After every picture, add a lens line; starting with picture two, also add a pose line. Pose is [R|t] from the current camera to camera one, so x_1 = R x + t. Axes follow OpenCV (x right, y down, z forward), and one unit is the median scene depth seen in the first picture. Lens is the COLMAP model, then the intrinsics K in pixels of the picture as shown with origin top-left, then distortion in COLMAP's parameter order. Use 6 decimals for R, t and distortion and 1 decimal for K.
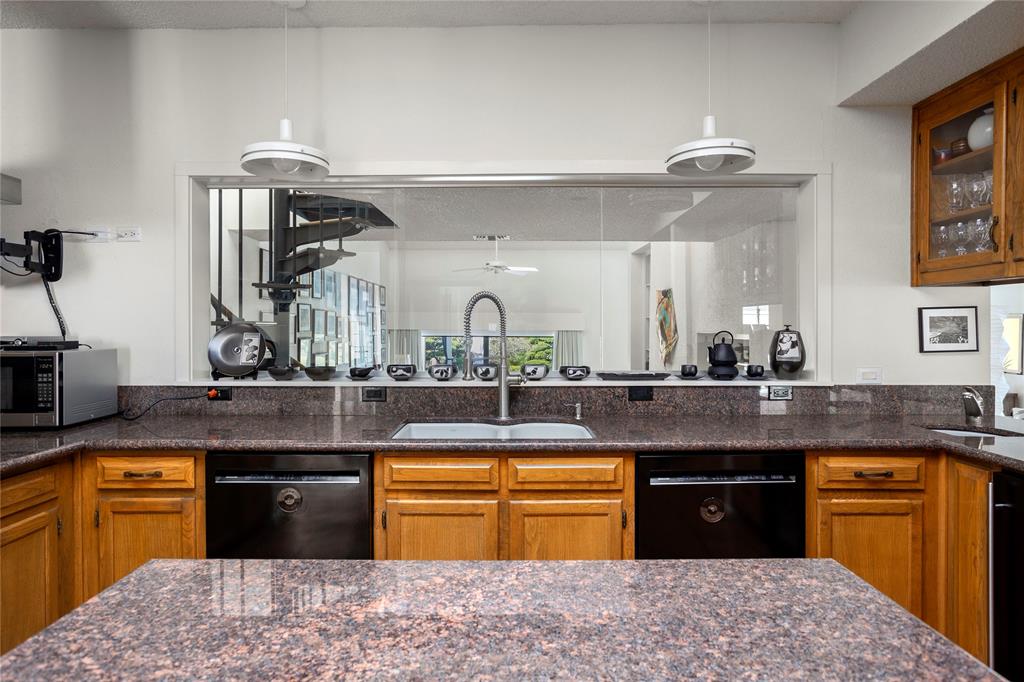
lens RADIAL K [[586.1, 0, 512.6], [0, 586.1, 334.1], [0, 0, 1]] dist [-0.032657, 0.002316]
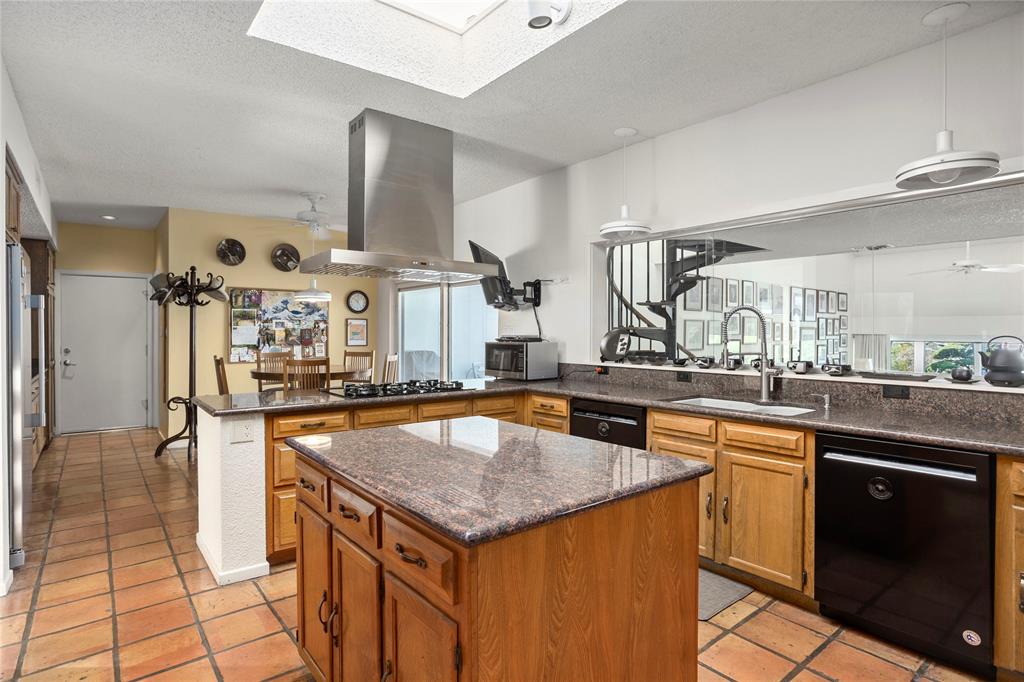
lens RADIAL K [[518.4, 0, 514.4], [0, 518.4, 335.7], [0, 0, 1]] dist [-0.041690, 0.021751]
pose [[0.637576, 0.008038, -0.770346, 0.509085], [-0.011122, 0.999937, 0.001229, 0.002821], [0.770308, 0.007784, 0.637625, -0.166175]]
